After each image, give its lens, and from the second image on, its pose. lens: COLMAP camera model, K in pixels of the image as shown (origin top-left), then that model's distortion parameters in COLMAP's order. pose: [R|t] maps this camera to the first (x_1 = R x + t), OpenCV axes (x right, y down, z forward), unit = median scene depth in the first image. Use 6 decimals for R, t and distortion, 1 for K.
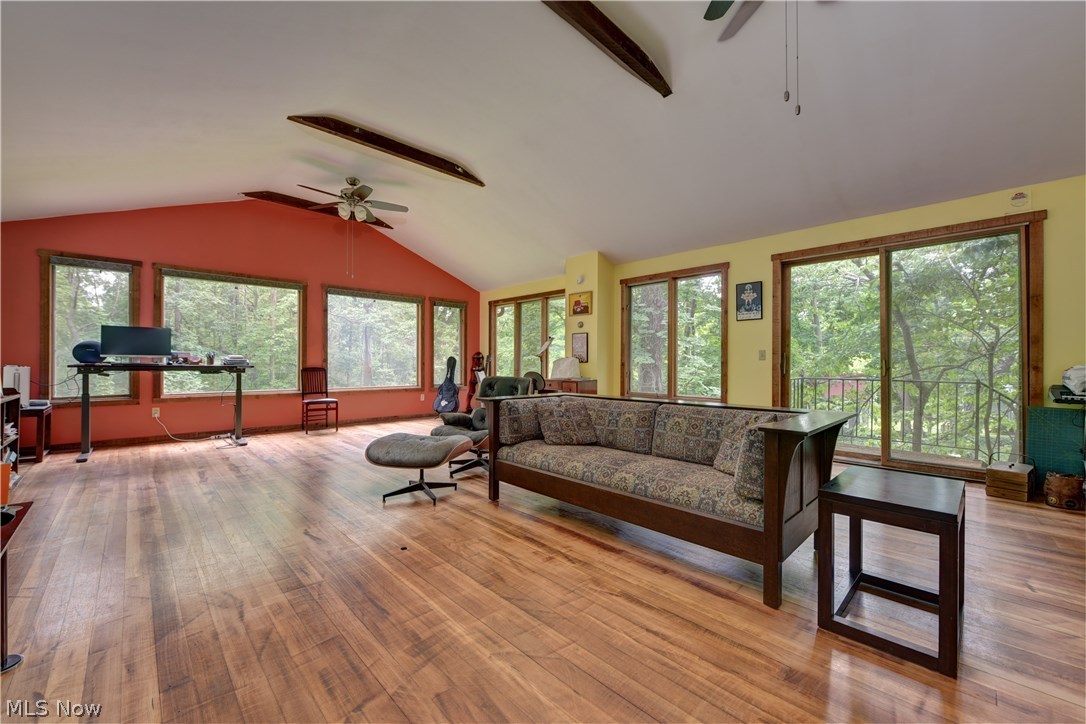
lens RADIAL K [[427.5, 0, 543.1], [0, 427.5, 363.1], [0, 0, 1]] dist [-0.008486, -0.000648]
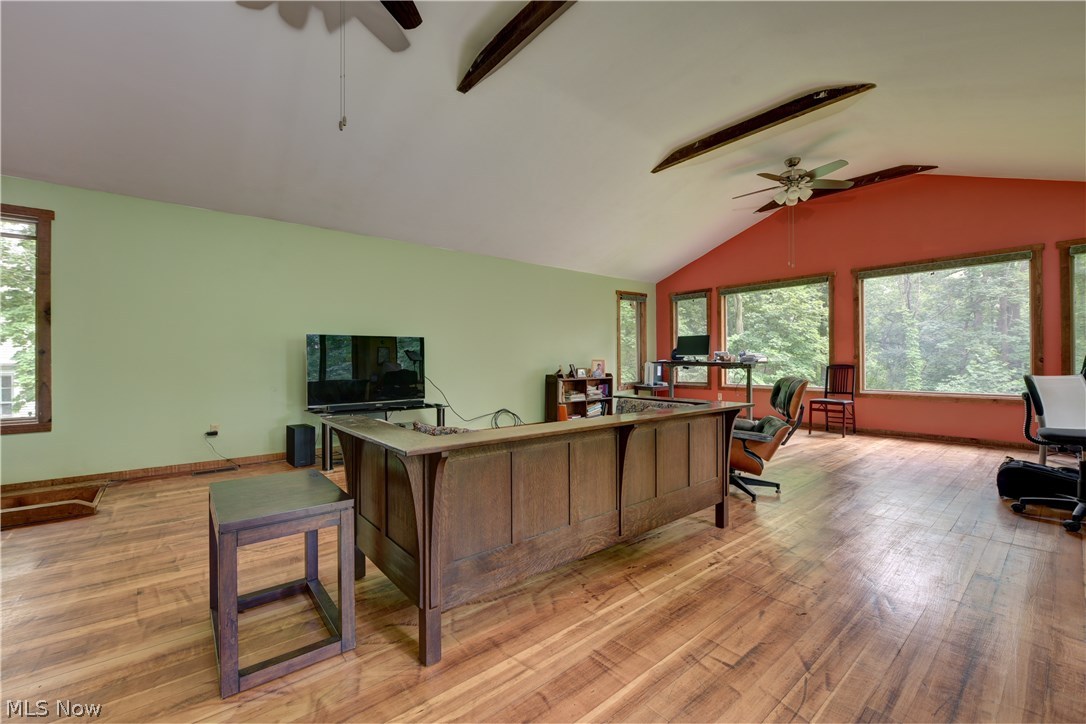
lens RADIAL K [[449.2, 0, 543.3], [0, 449.2, 359.9], [0, 0, 1]] dist [-0.001882, -0.000169]
pose [[-0.071798, -0.003869, -0.997412, 0.471571], [0.003432, 0.999986, -0.004126, 0.002685], [0.997413, -0.003720, -0.071783, 0.448179]]
